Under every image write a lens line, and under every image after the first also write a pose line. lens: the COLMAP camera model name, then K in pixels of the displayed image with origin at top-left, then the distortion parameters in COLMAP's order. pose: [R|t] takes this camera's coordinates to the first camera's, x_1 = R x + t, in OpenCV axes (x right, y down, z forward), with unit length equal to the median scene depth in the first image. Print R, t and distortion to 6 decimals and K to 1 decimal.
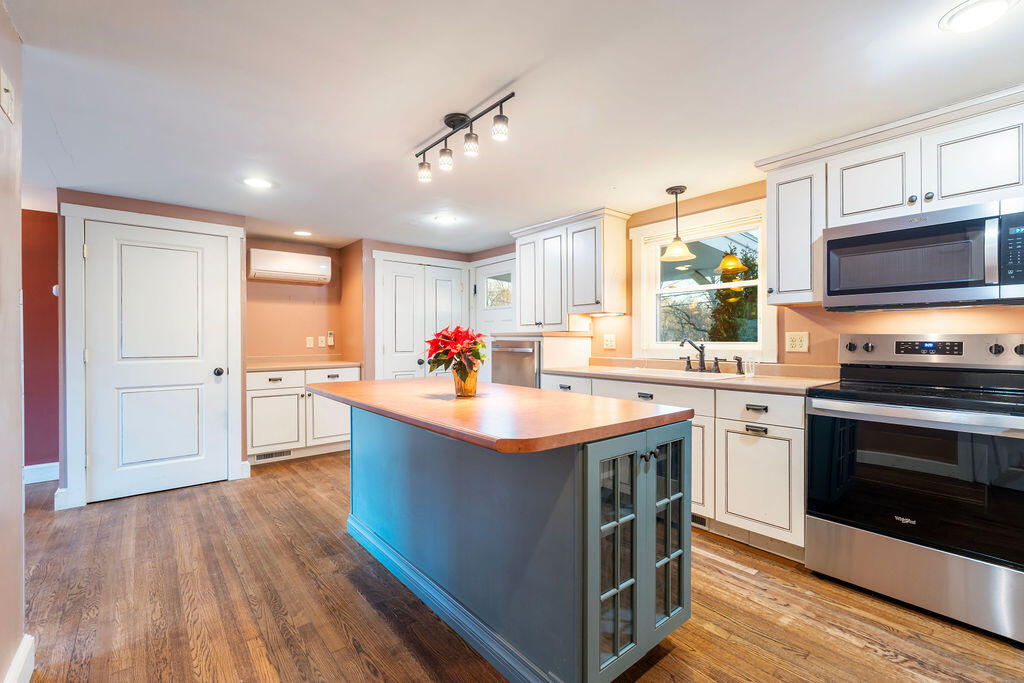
lens RADIAL K [[448.7, 0, 509.6], [0, 448.7, 339.0], [0, 0, 1]] dist [-0.004855, -0.000330]
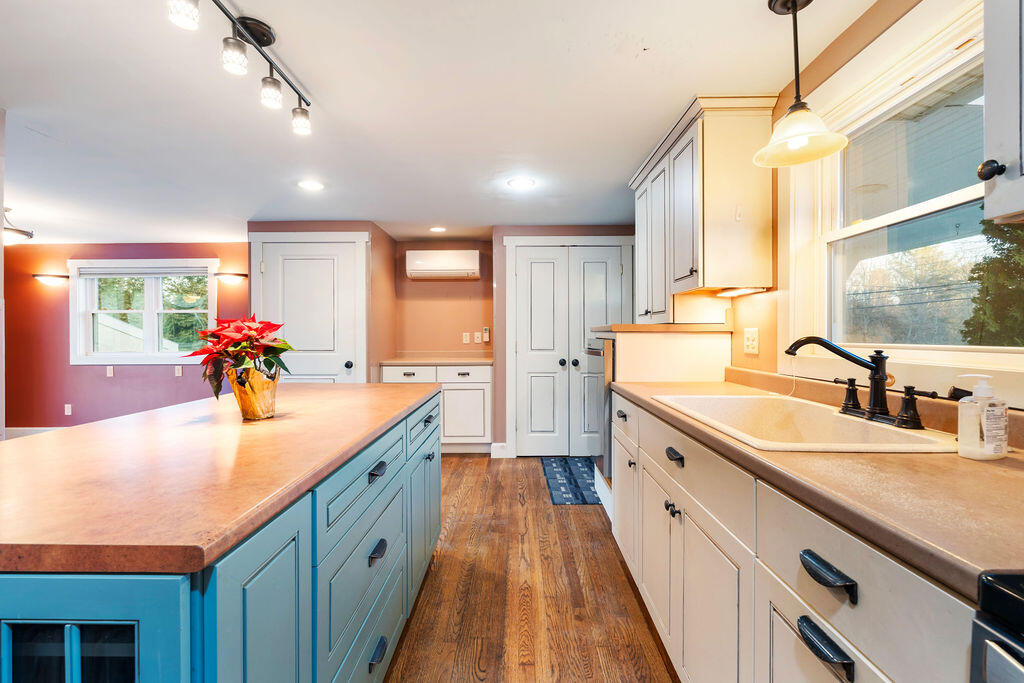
lens RADIAL K [[448.7, 0, 514.9], [0, 448.7, 335.3], [0, 0, 1]] dist [-0.004855, -0.000330]
pose [[0.765343, 0.002367, -0.643618, 0.418436], [-0.001990, 0.999997, 0.001310, -0.001338], [0.643619, 0.000278, 0.765346, 0.462858]]
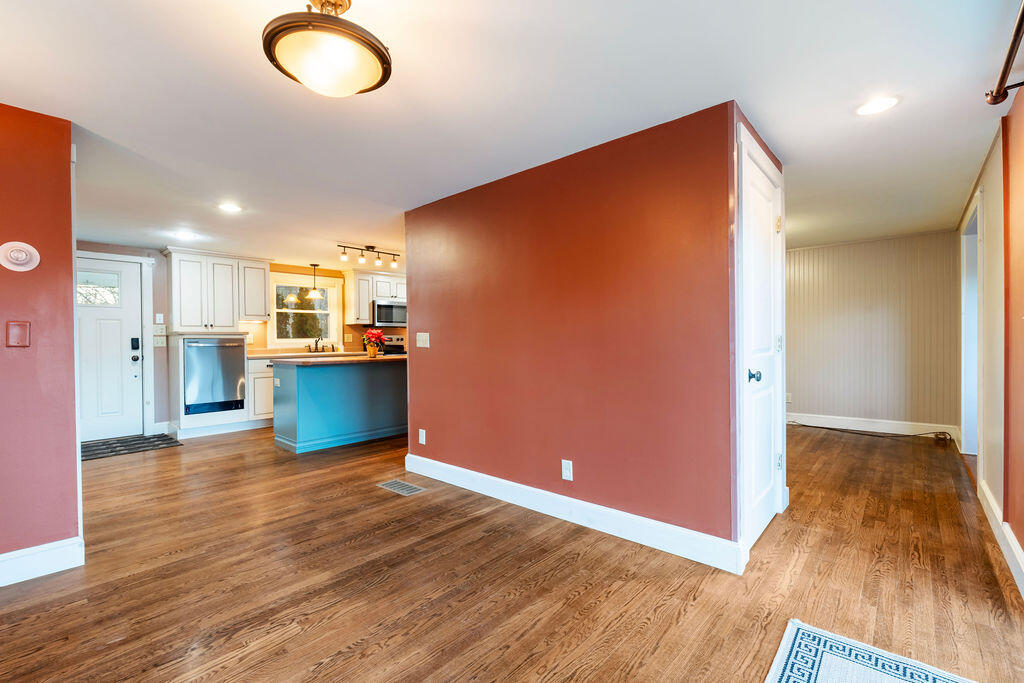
lens RADIAL K [[448.7, 0, 509.8], [0, 448.7, 342.6], [0, 0, 1]] dist [-0.004855, -0.000330]
pose [[-0.148632, -0.003848, 0.988885, -1.722390], [0.010640, 0.999928, 0.005490, 0.023334], [-0.988835, 0.011338, -0.148580, 0.392119]]
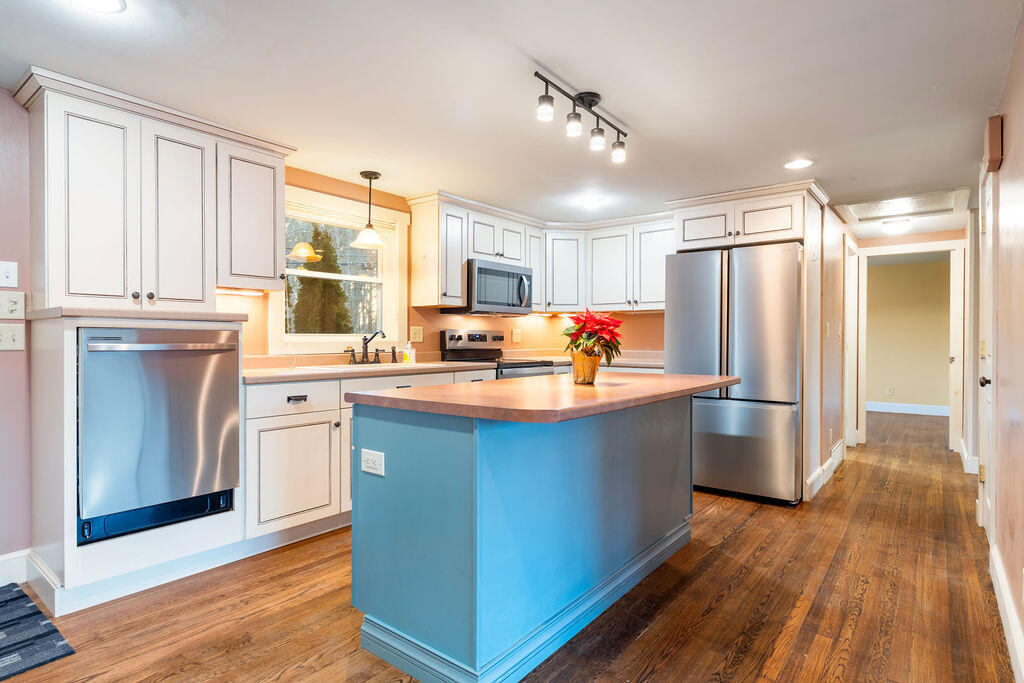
lens RADIAL K [[544.5, 0, 508.1], [0, 544.5, 342.2], [0, 0, 1]] dist [-0.002762, 0.000340]
pose [[-0.212284, -0.003206, 0.977203, -0.782804], [-0.001869, 0.999994, 0.002875, 0.020040], [-0.977206, -0.001216, -0.212289, 0.904350]]
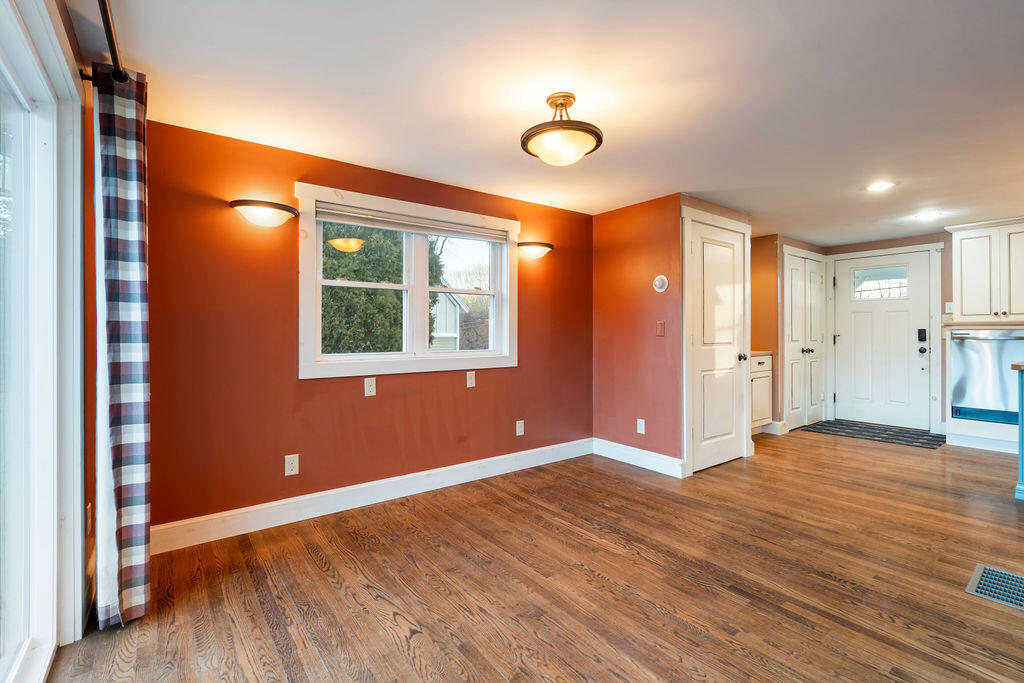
lens RADIAL K [[448.7, 0, 499.6], [0, 448.7, 330.7], [0, 0, 1]] dist [-0.004855, -0.000330]
pose [[0.998604, 0.001968, -0.052783, -1.319786], [-0.002334, 0.999974, -0.006883, 0.020656], [0.052768, 0.006997, 0.998582, -0.140514]]
